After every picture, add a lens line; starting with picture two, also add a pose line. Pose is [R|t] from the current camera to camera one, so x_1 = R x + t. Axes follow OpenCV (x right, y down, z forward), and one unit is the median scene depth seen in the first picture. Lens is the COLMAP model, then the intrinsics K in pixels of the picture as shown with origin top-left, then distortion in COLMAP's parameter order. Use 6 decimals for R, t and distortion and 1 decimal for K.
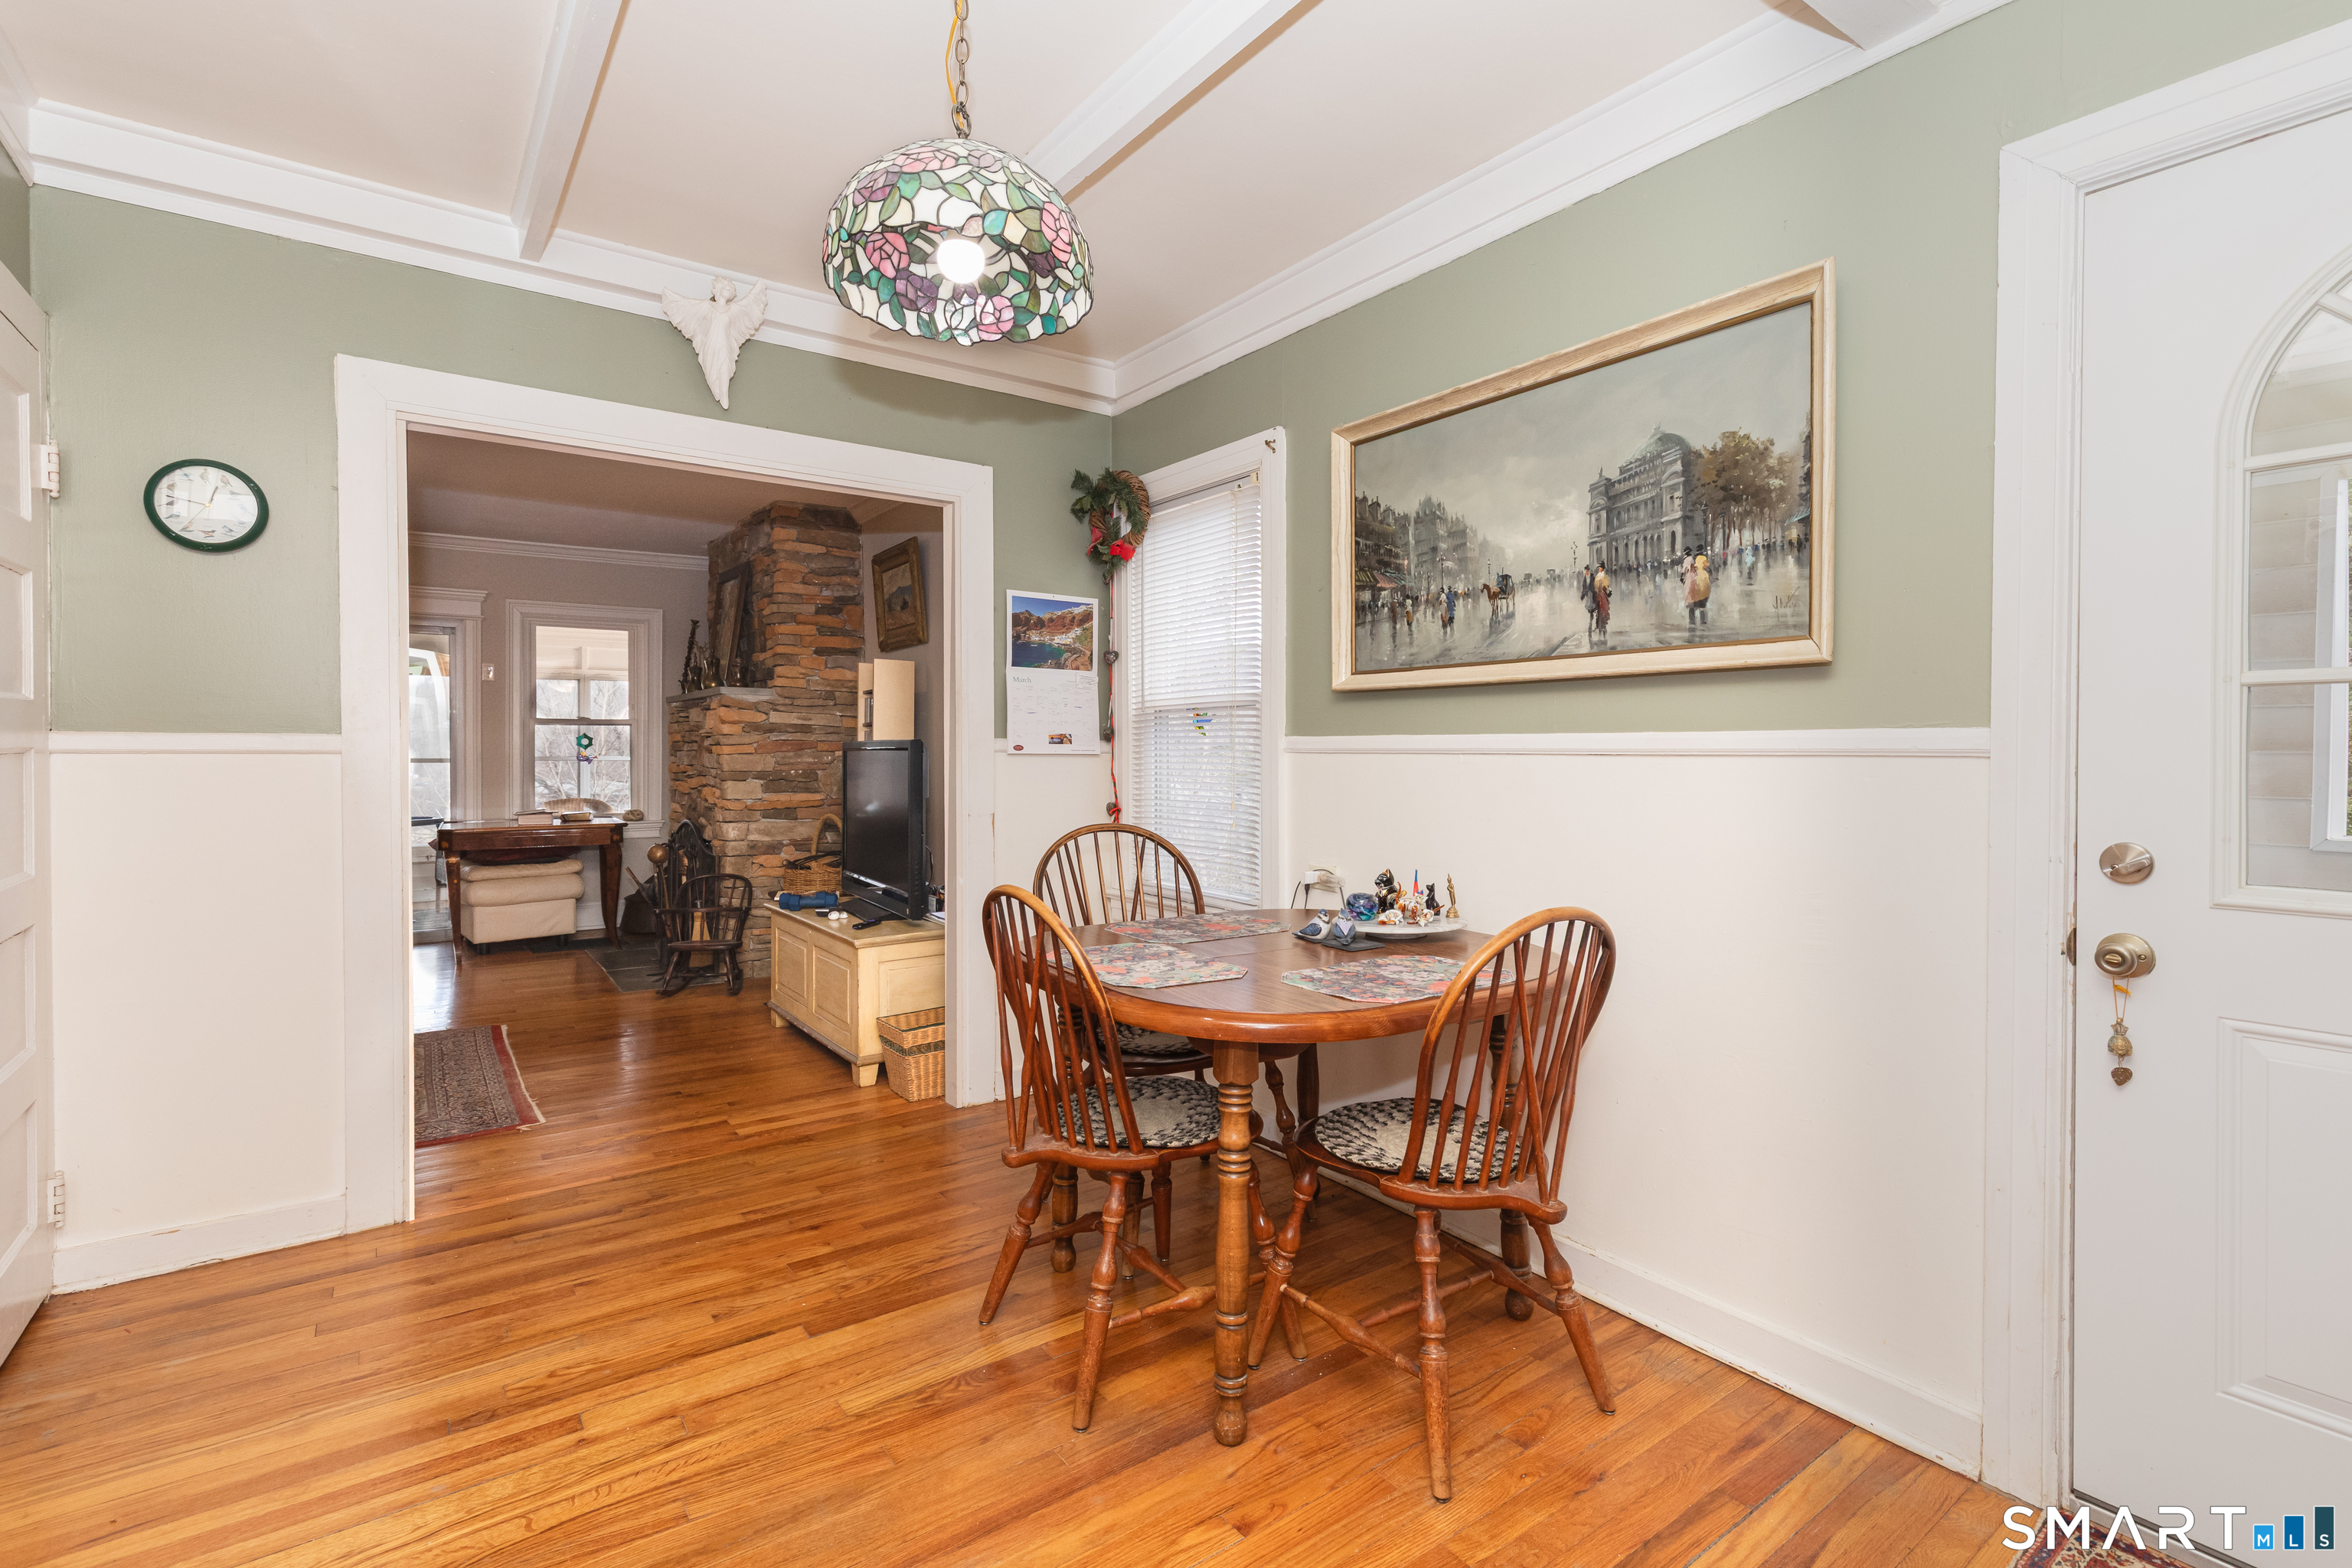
lens RADIAL K [[1068.8, 0, 1178.8], [0, 1068.8, 750.4], [0, 0, 1]] dist [0.011970, -0.000085]
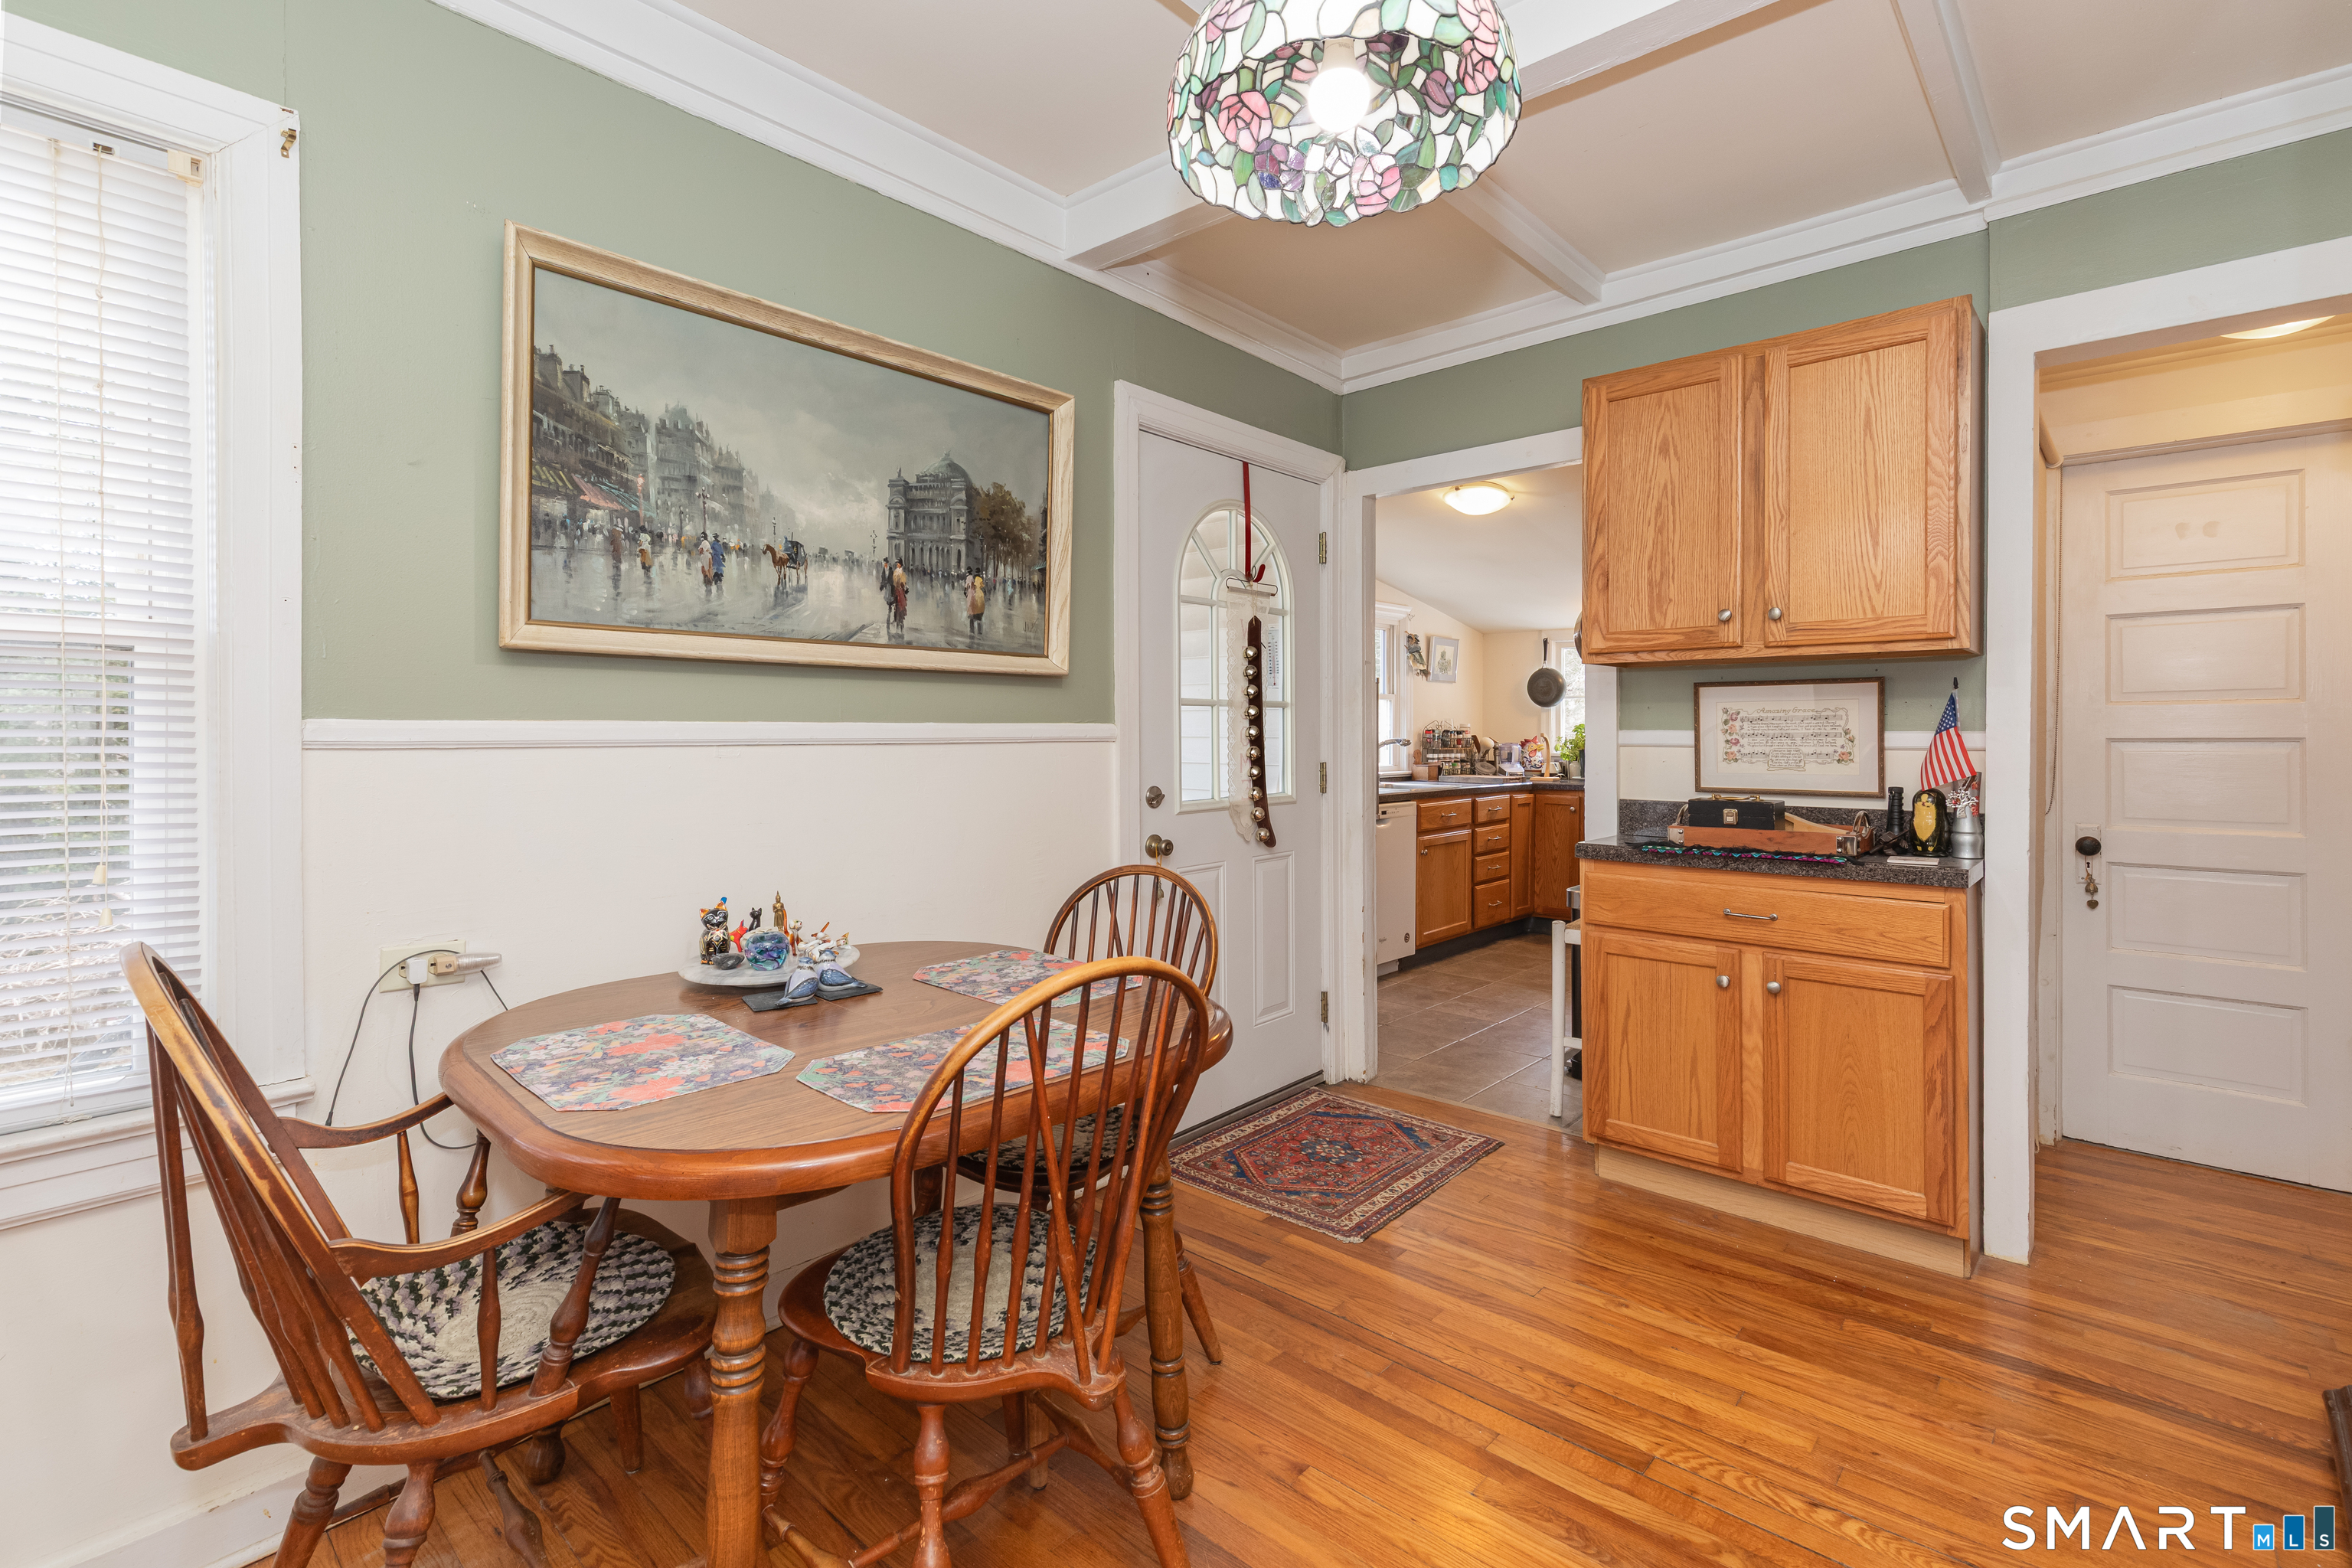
lens RADIAL K [[1121.2, 0, 1160.4], [0, 1121.2, 731.4], [0, 0, 1]] dist [0.001539, 0.000072]
pose [[-0.223282, 0.004191, 0.974745, -0.690613], [0.008385, 0.999962, -0.002378, -0.003474], [-0.974718, 0.007642, -0.223309, 0.957416]]
